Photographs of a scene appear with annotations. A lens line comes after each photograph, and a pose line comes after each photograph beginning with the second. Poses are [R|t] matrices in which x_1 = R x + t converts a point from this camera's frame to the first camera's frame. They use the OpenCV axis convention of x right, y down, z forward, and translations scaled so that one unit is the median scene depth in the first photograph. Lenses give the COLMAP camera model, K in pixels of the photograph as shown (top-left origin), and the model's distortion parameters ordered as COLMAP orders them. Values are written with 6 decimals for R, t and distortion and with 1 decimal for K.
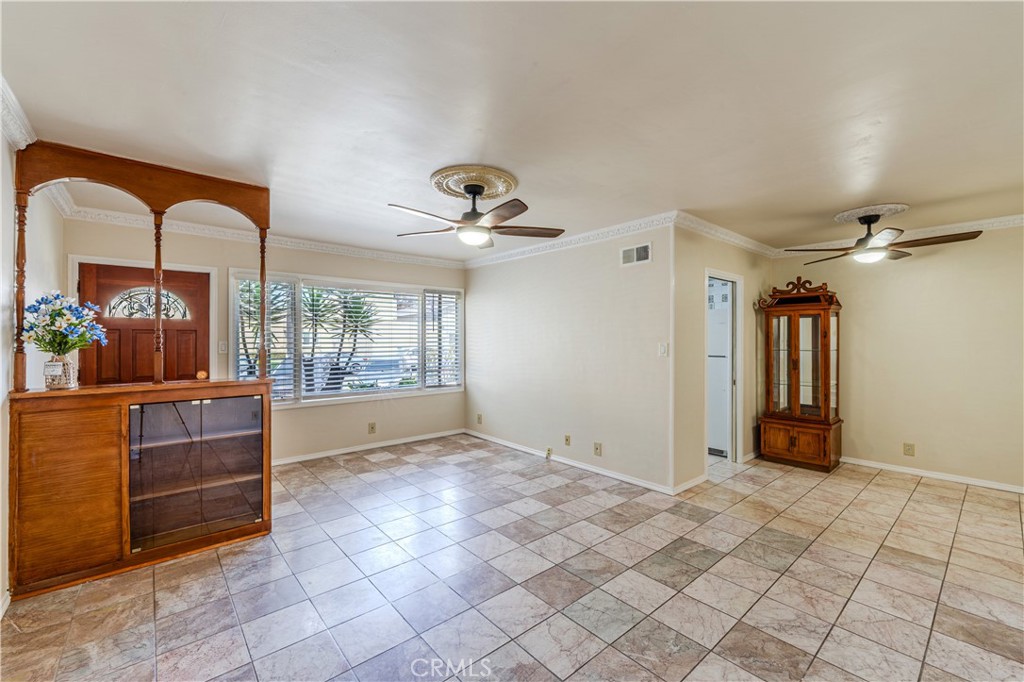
lens RADIAL K [[423.5, 0, 508.5], [0, 423.5, 360.2], [0, 0, 1]] dist [0.004108, -0.002416]
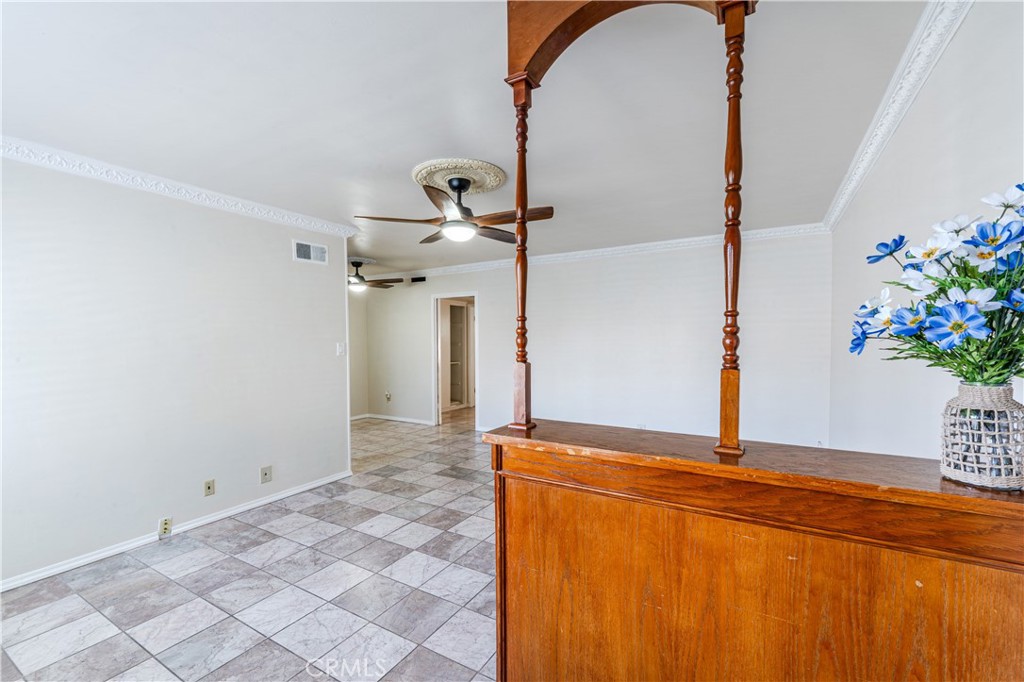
lens RADIAL K [[423.5, 0, 527.0], [0, 423.5, 348.5], [0, 0, 1]] dist [0.004108, -0.002416]
pose [[-0.353967, -0.022829, 0.934979, -0.839837], [0.045129, 0.998121, 0.041455, -0.046156], [-0.934168, 0.056868, -0.352272, 0.949103]]
